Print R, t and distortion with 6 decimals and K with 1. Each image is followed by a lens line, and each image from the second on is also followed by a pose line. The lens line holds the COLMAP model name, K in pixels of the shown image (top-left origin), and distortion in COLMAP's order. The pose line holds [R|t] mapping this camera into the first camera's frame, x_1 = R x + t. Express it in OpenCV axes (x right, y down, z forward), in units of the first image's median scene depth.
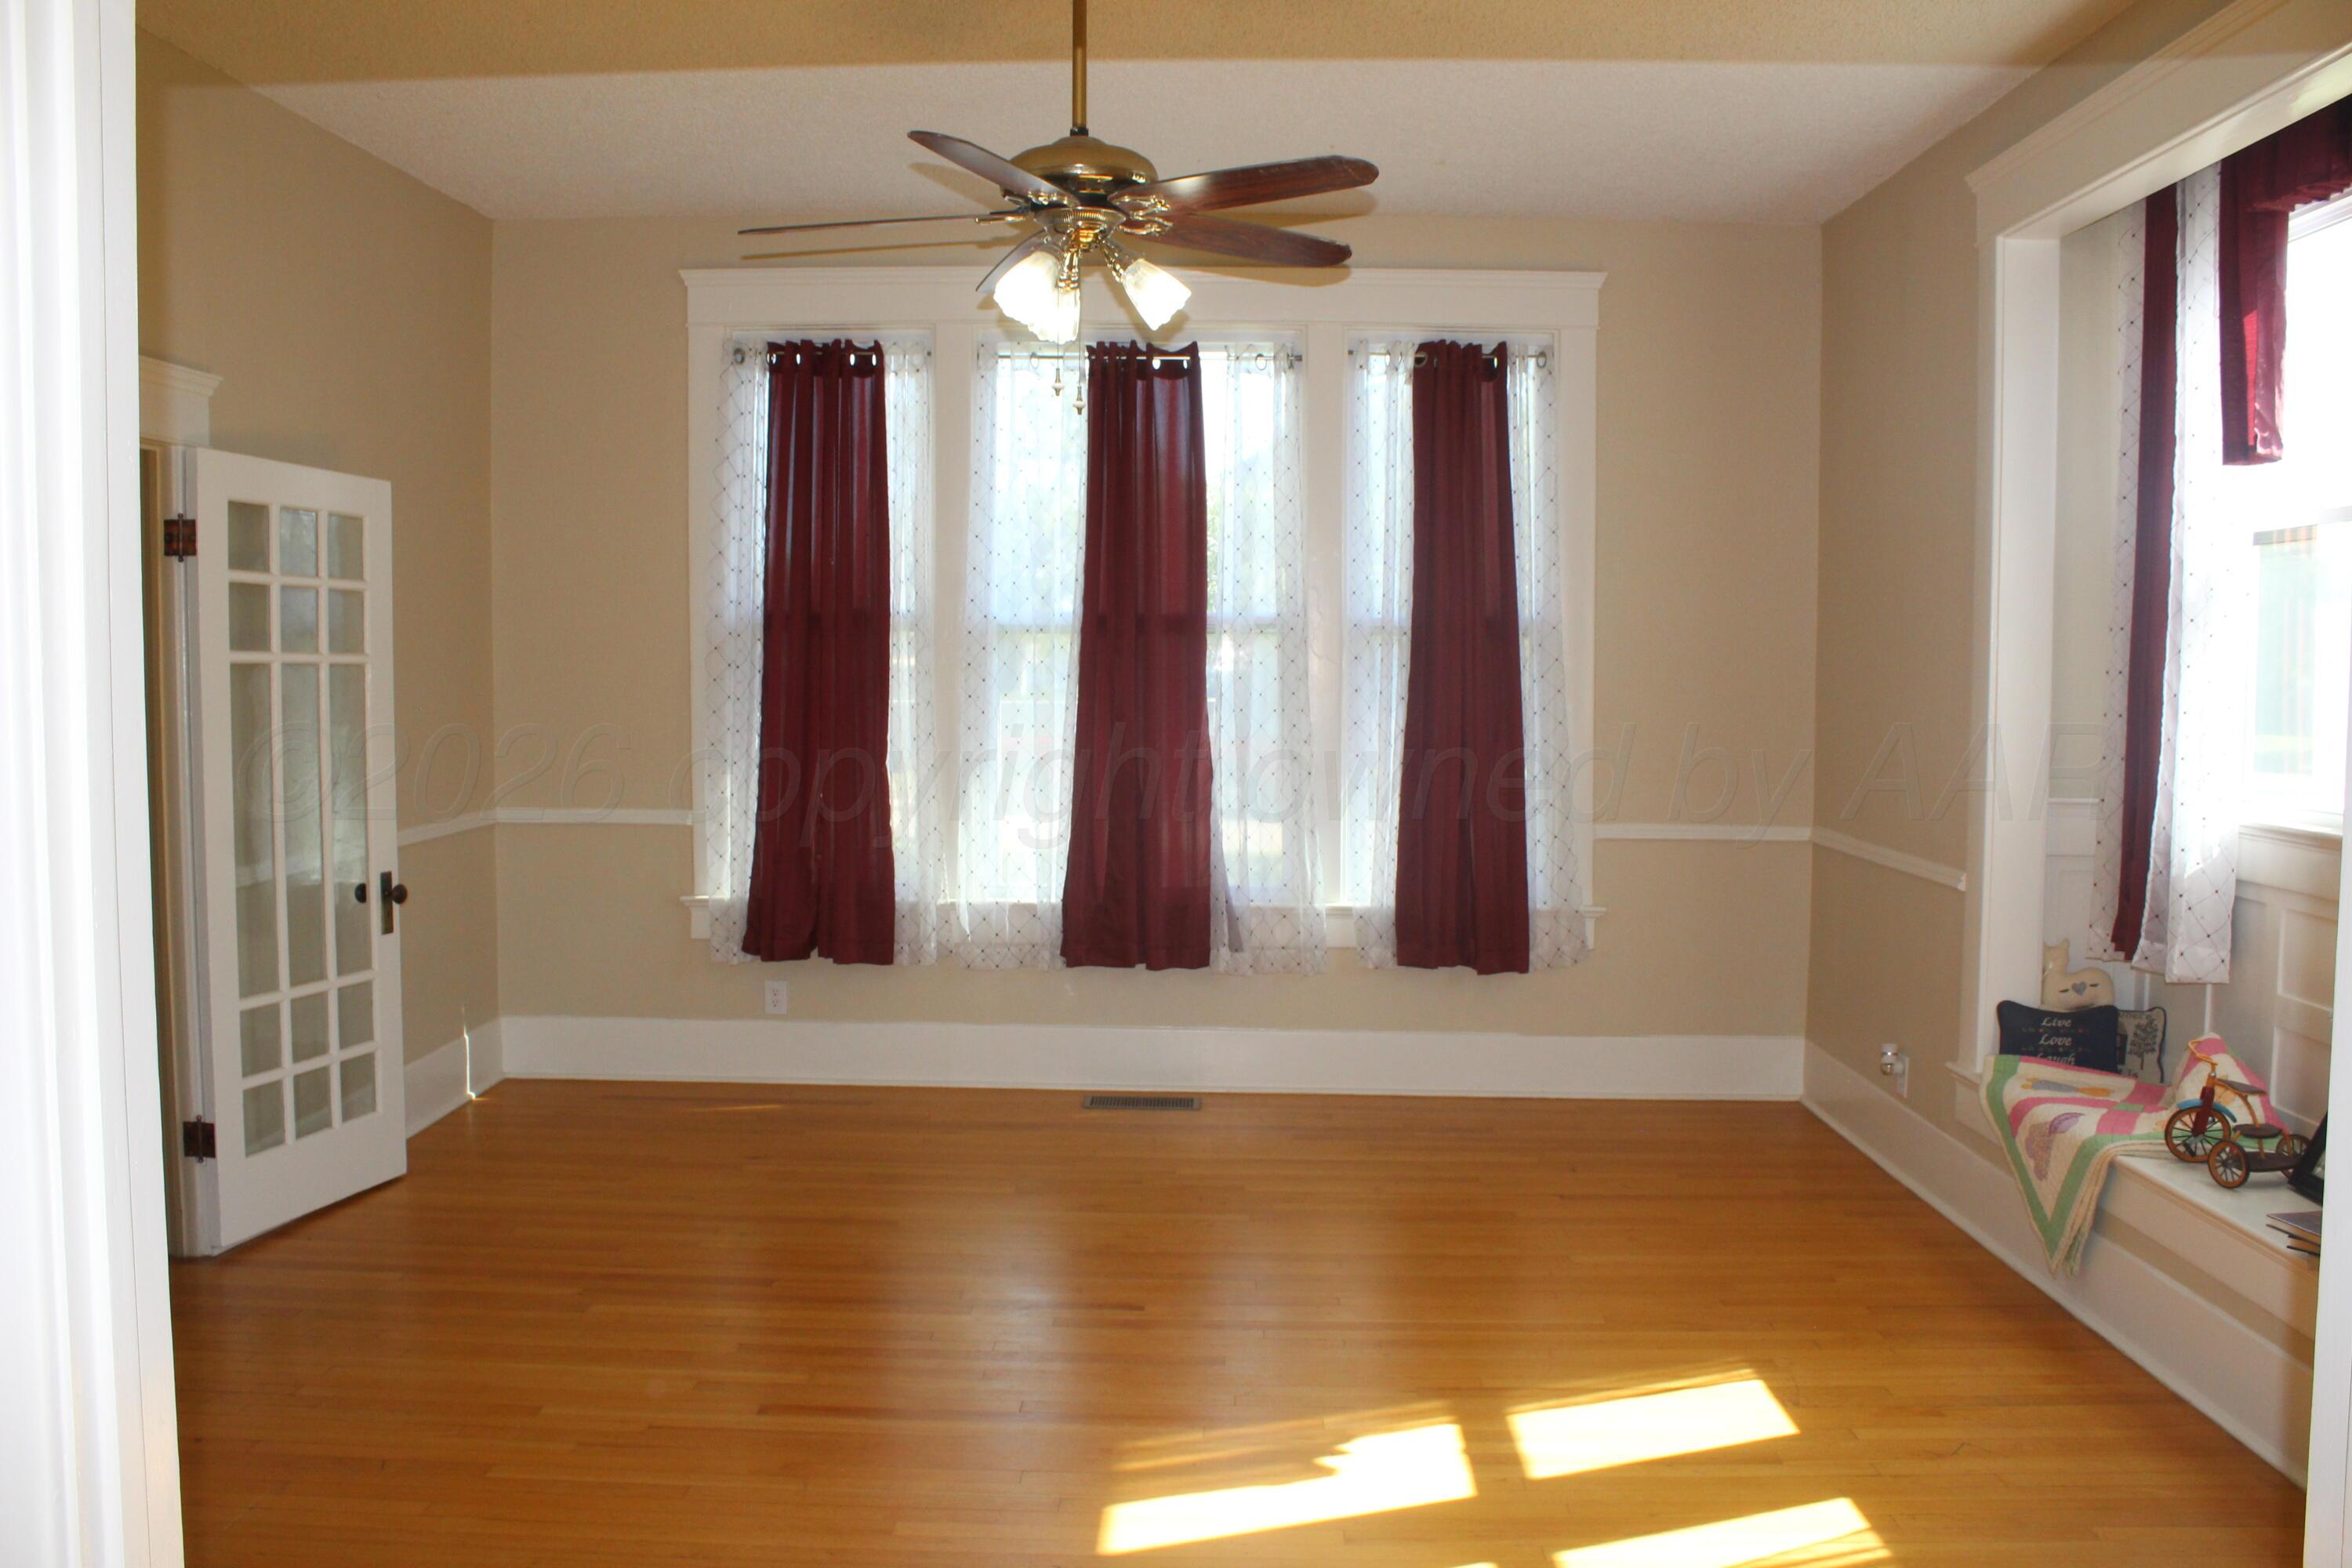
lens RADIAL K [[1959.7, 0, 1170.0], [0, 1959.7, 789.8], [0, 0, 1]] dist [-0.109766, 0.083357]
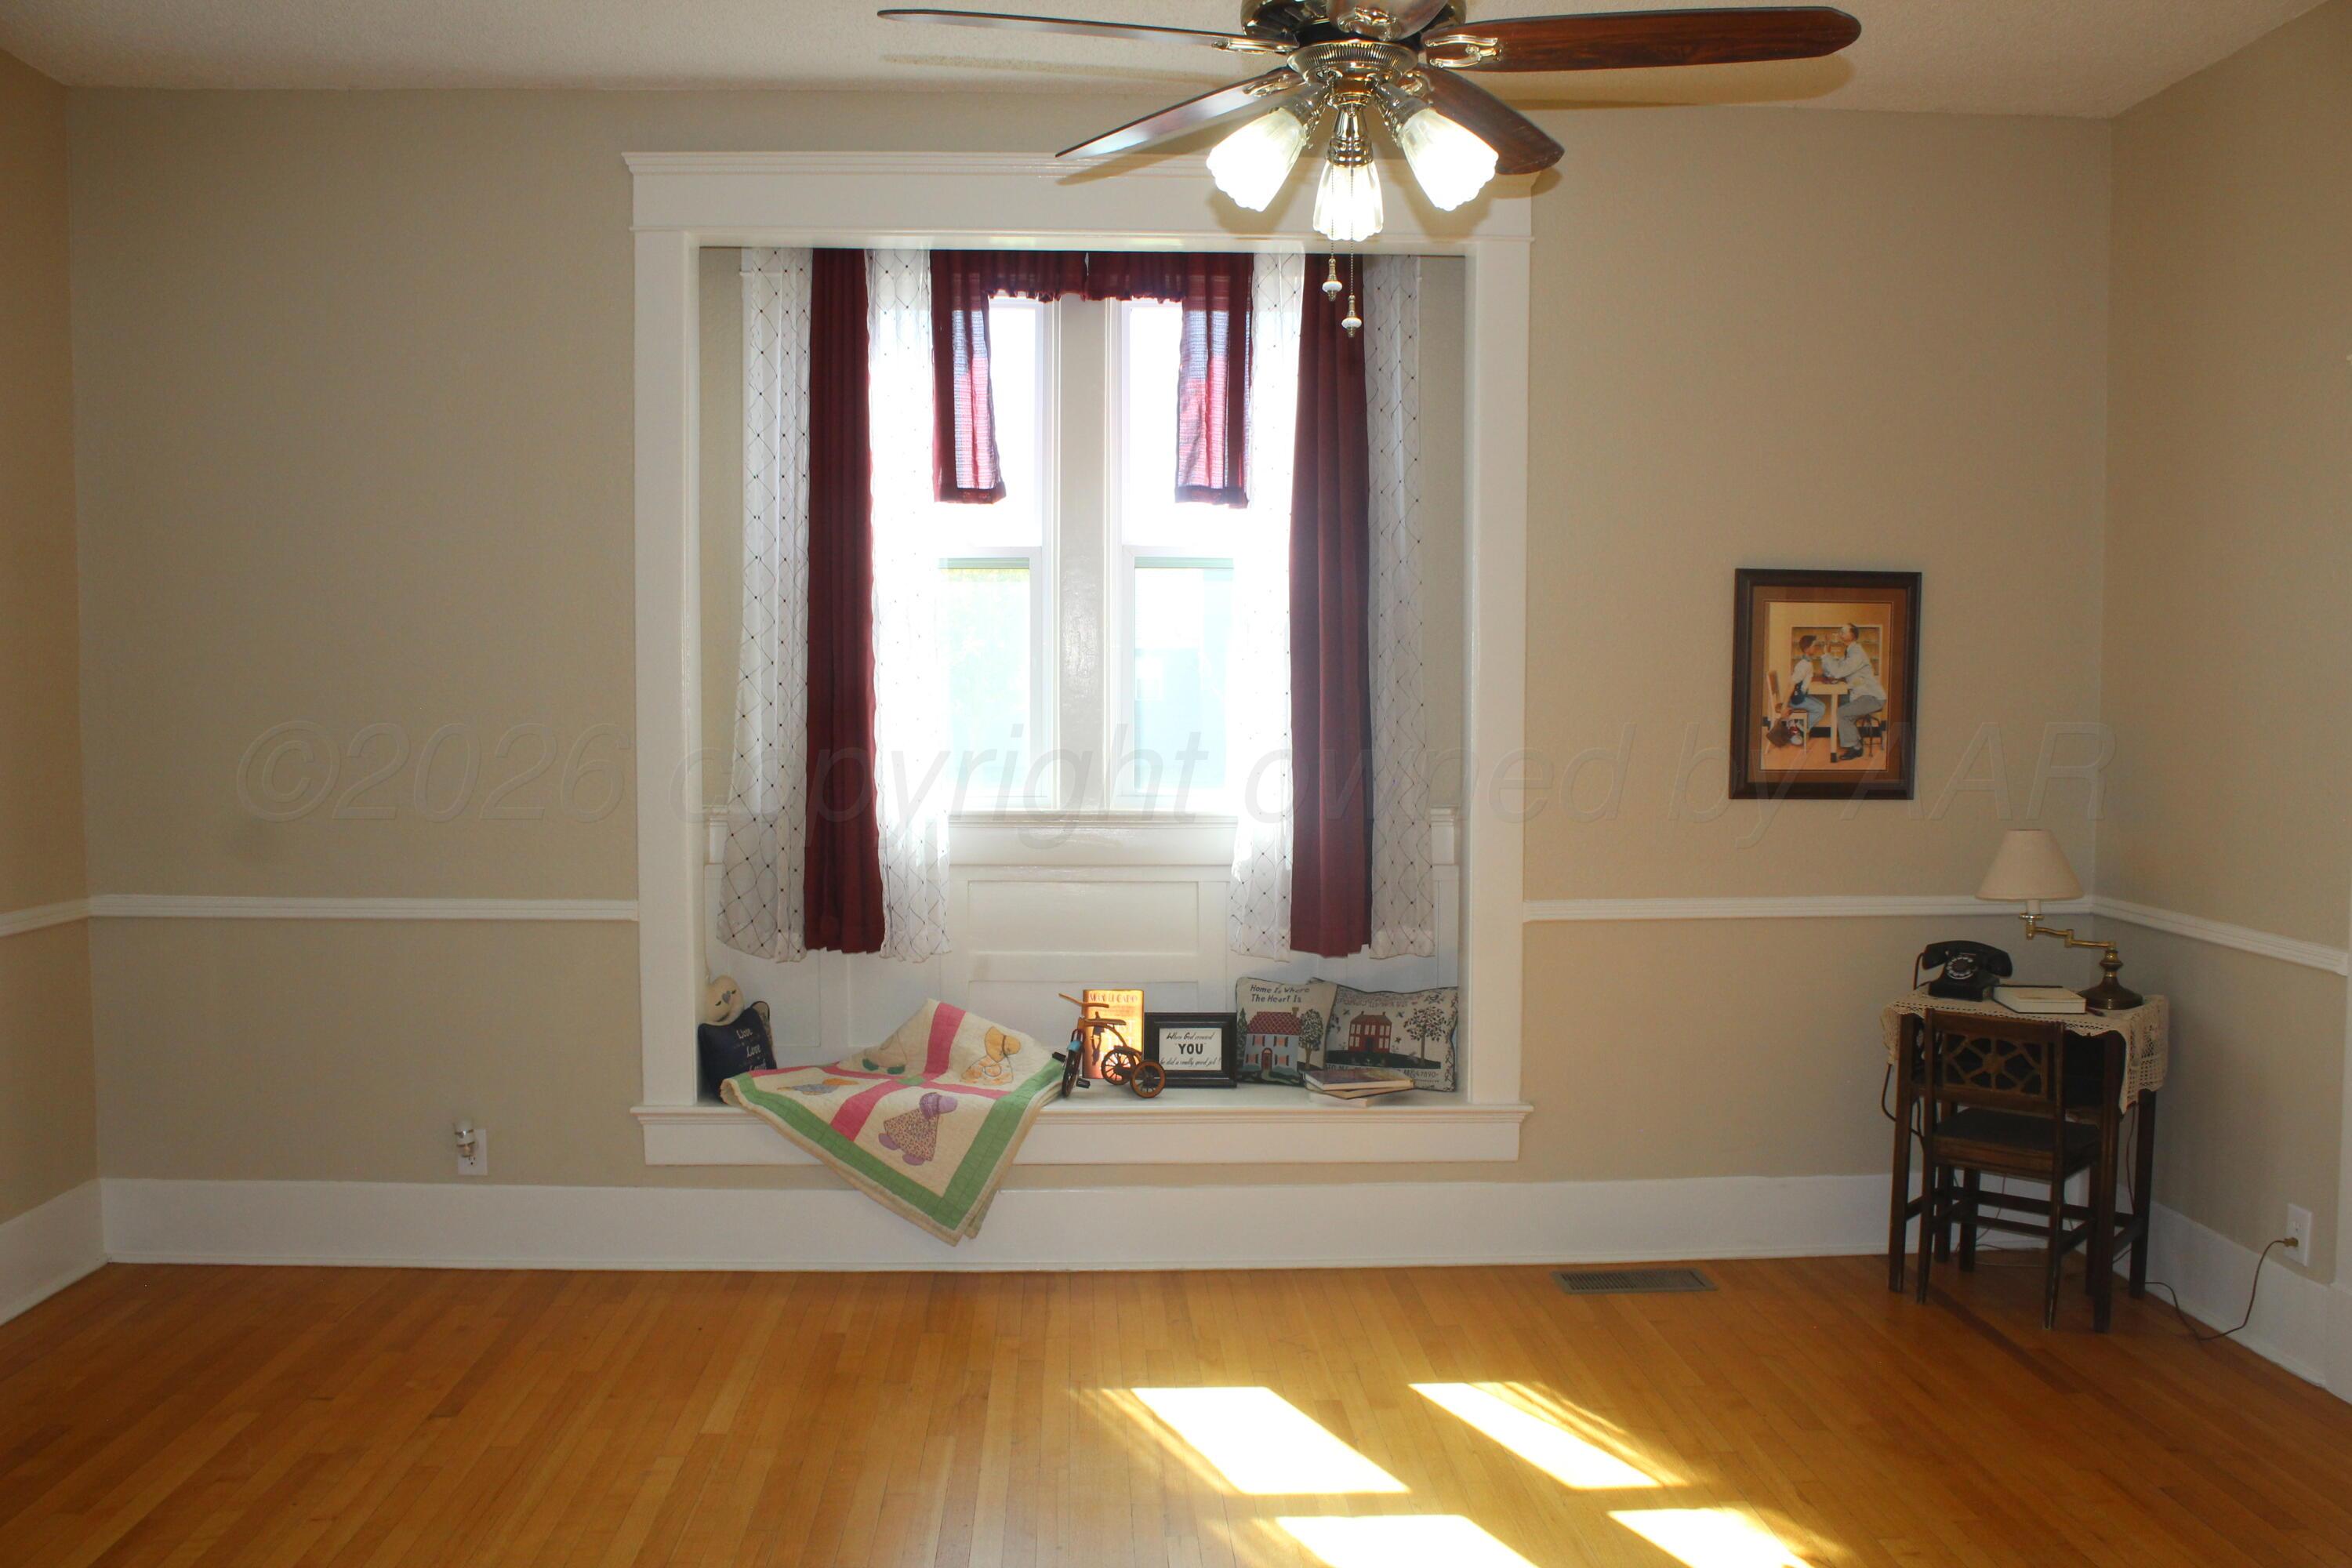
lens RADIAL K [[1959.7, 0, 1169.4], [0, 1959.7, 778.3], [0, 0, 1]] dist [-0.109766, 0.083357]
pose [[-0.052051, -0.055212, 0.997117, -0.632426], [0.059108, 0.996550, 0.058266, -0.066924], [-0.996894, 0.061970, -0.048608, 0.912229]]
